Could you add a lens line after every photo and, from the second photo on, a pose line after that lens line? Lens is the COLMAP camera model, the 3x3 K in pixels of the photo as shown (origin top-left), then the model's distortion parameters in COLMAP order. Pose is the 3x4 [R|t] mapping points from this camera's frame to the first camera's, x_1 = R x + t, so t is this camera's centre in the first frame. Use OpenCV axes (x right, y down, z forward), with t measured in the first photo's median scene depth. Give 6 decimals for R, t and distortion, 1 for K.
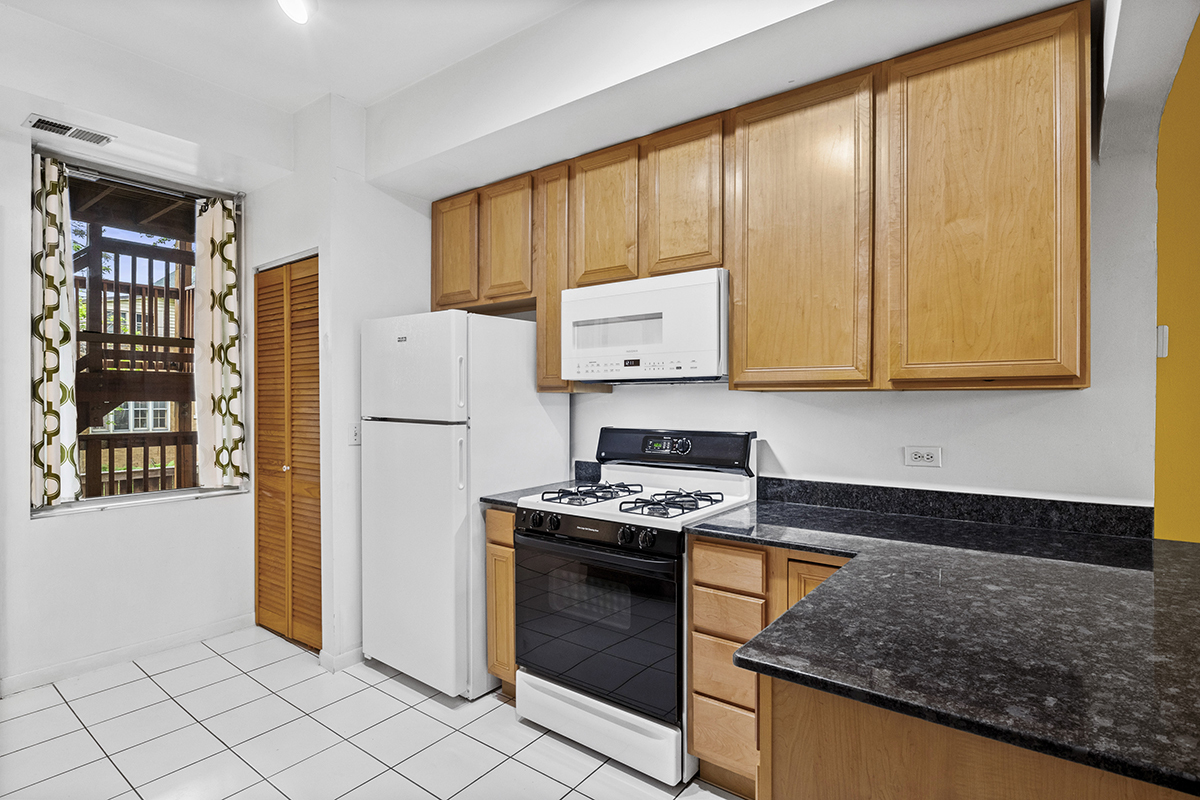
lens RADIAL K [[603.0, 0, 603.8], [0, 603.0, 402.3], [0, 0, 1]] dist [-0.005775, -0.001852]
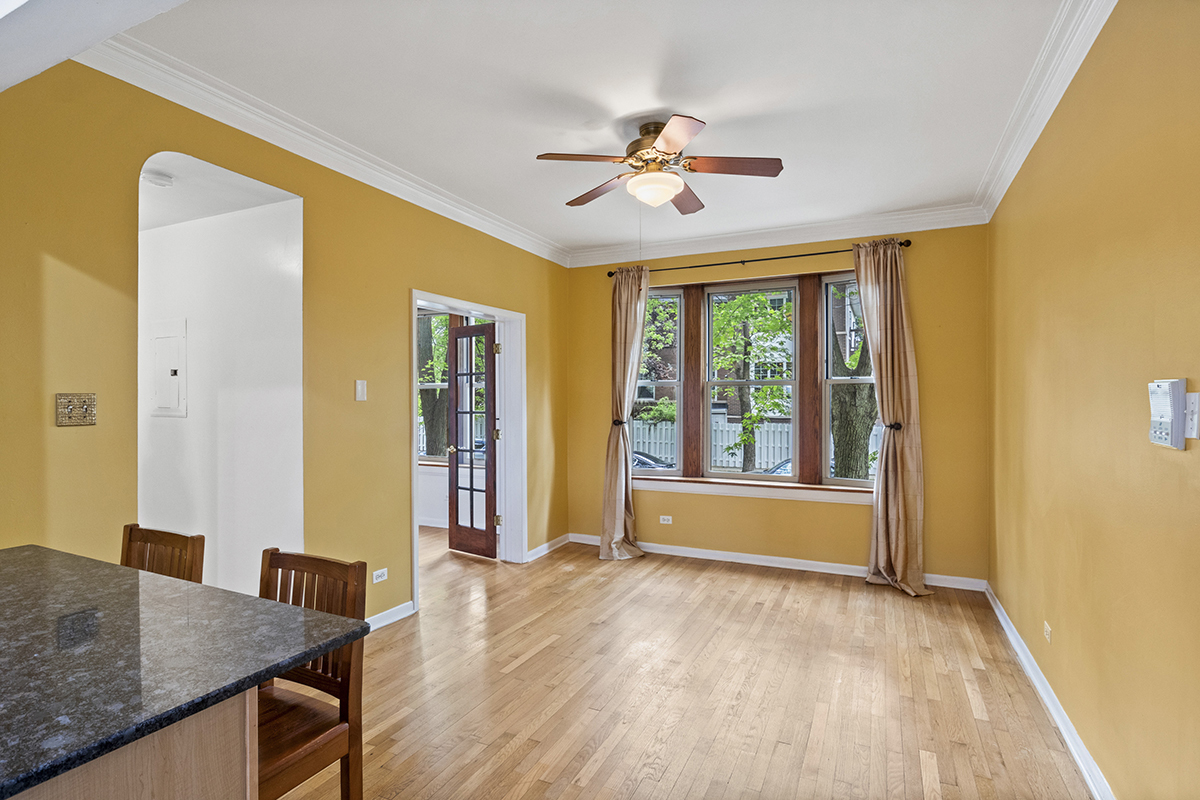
lens RADIAL K [[603.0, 0, 602.2], [0, 603.0, 399.2], [0, 0, 1]] dist [-0.005775, -0.001852]
pose [[-0.201097, -0.004636, 0.979560, -0.170005], [0.004012, 0.999977, 0.005556, -0.025277], [-0.979563, 0.005047, -0.201073, 0.096488]]
